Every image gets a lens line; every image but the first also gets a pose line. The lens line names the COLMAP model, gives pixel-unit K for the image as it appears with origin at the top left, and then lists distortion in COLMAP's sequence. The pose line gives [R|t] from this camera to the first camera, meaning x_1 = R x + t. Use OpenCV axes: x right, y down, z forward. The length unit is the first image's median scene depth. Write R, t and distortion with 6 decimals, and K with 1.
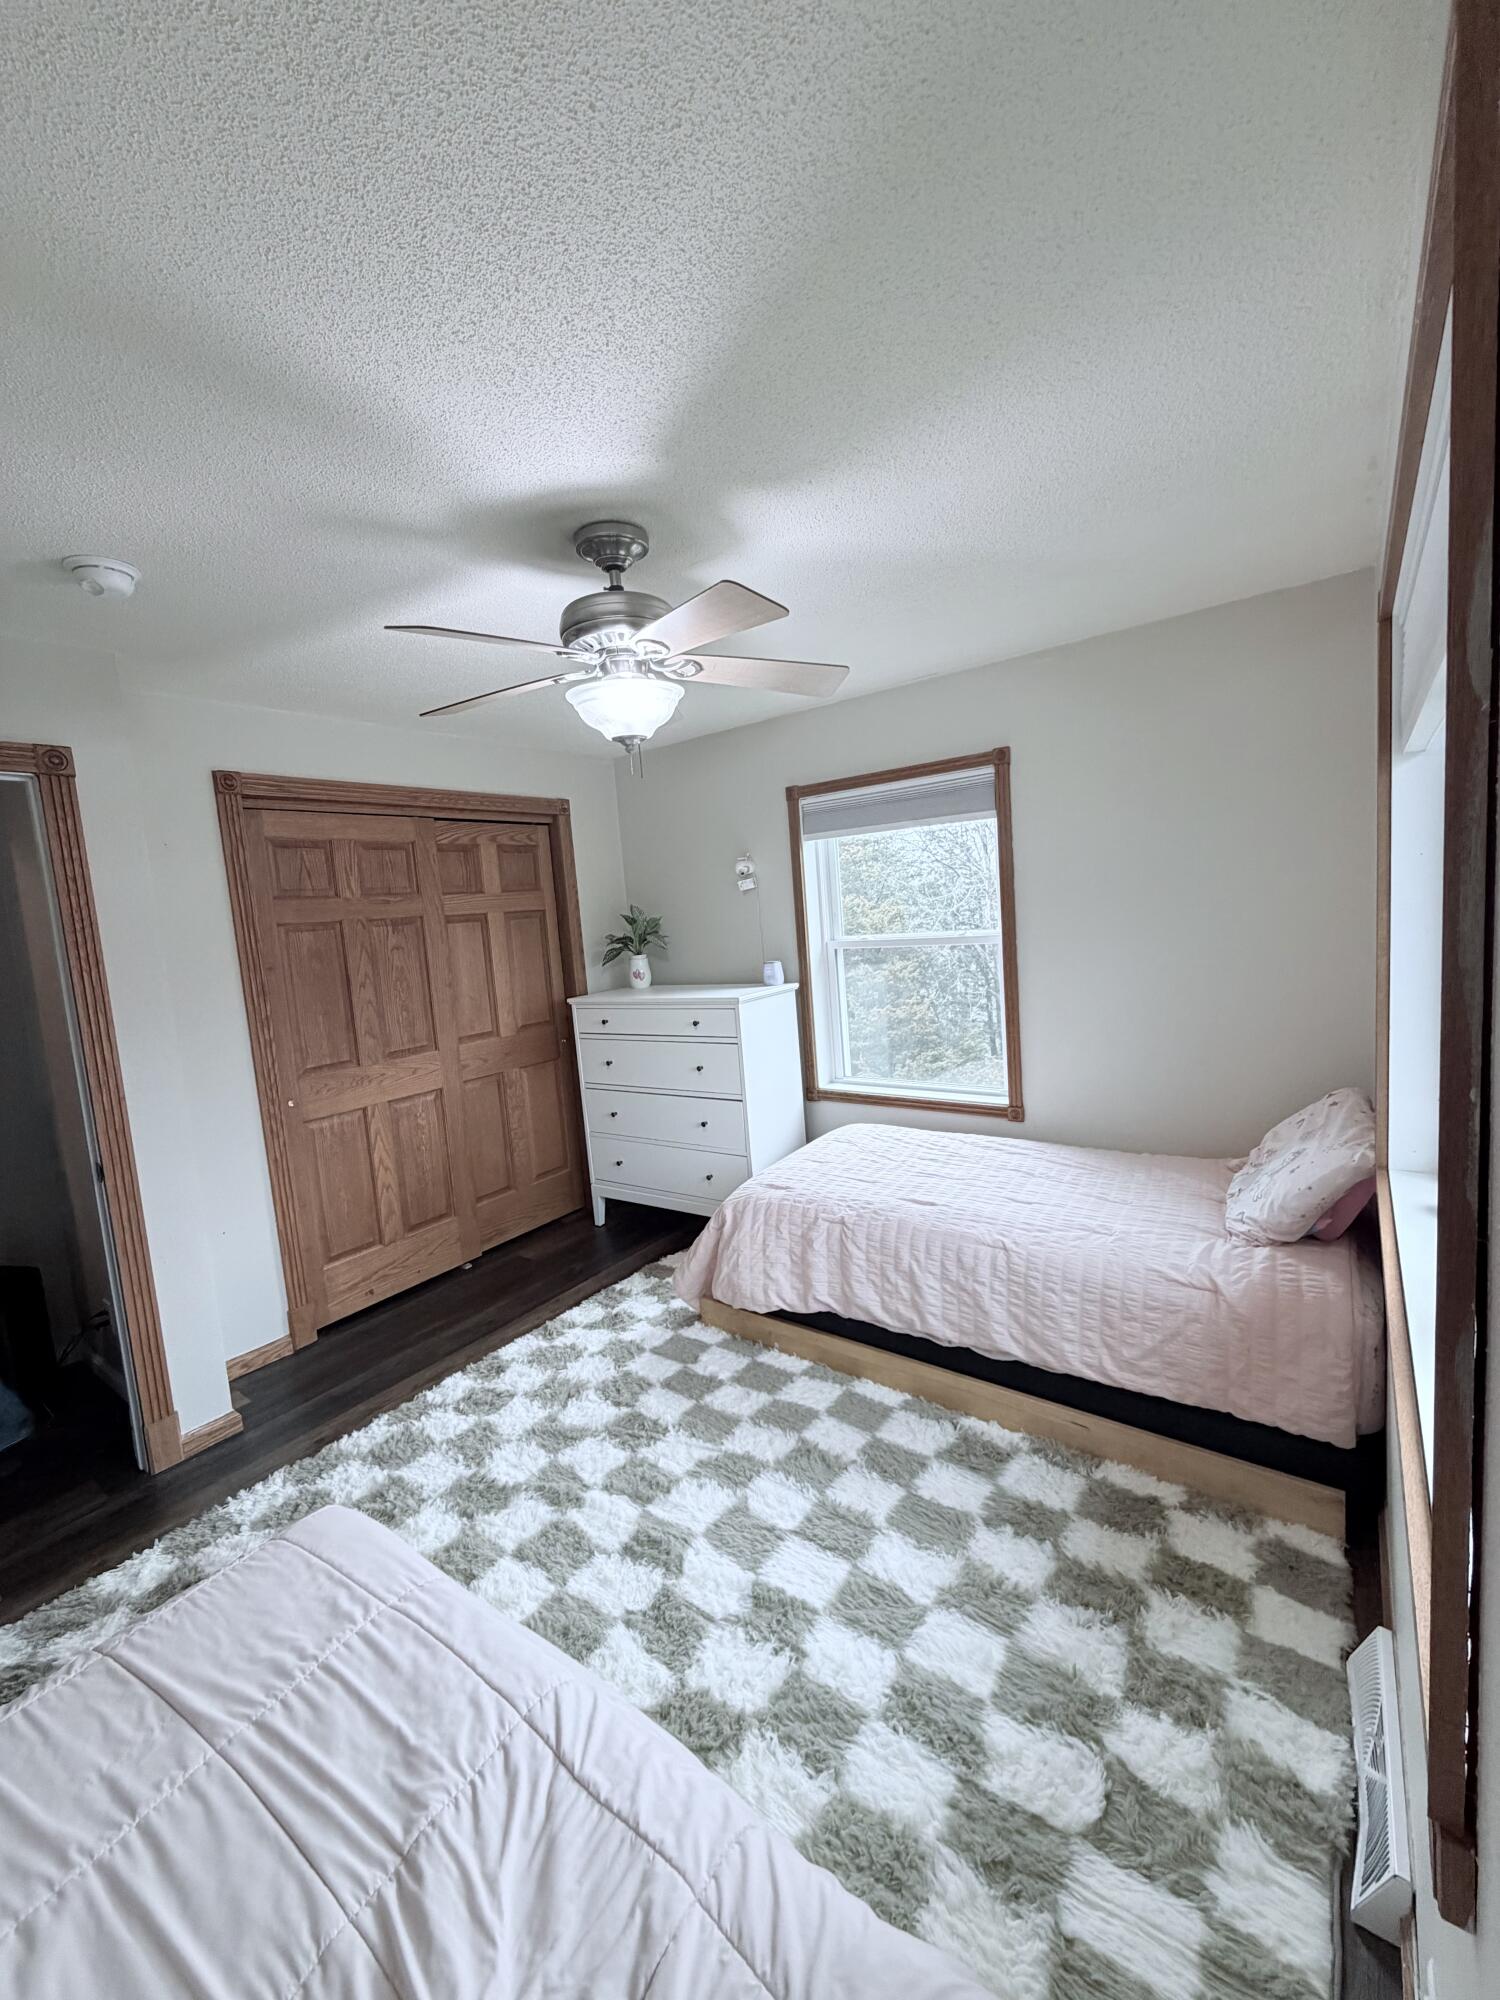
lens RADIAL K [[796.6, 0, 743.5], [0, 796.6, 999.5], [0, 0, 1]] dist [-0.000805, -0.000442]
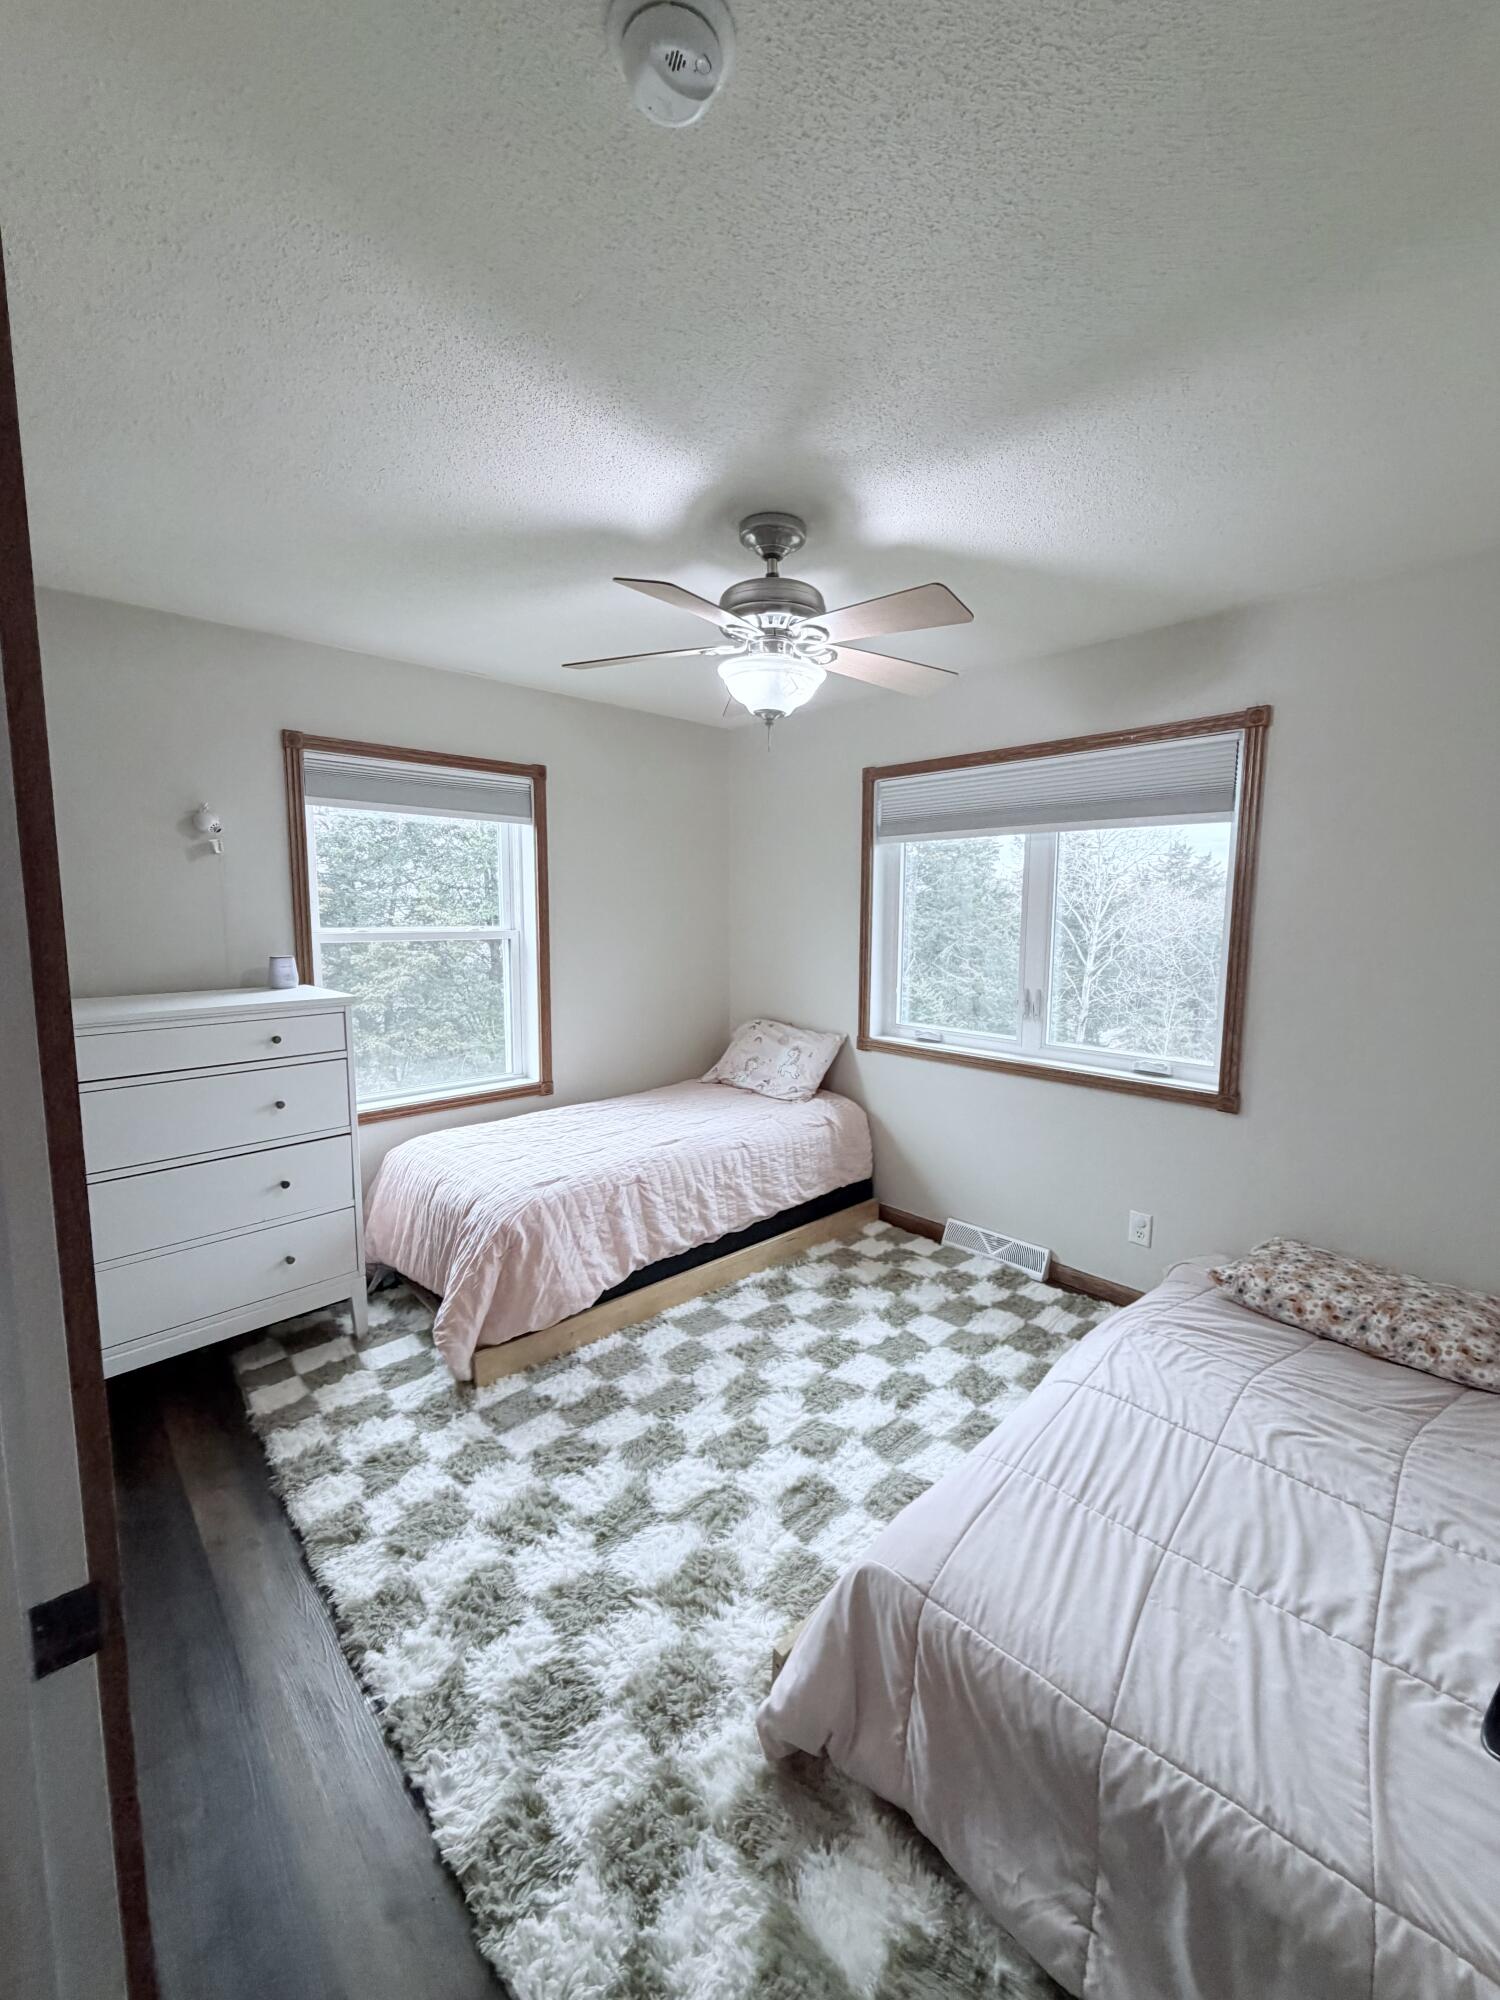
lens RADIAL K [[796.6, 0, 749.0], [0, 796.6, 1001.4], [0, 0, 1]] dist [-0.000805, -0.000442]
pose [[0.169071, -0.039773, 0.984801, -0.929540], [0.093990, 0.995282, 0.024060, 0.025909], [-0.981112, 0.088493, 0.172012, 0.658243]]
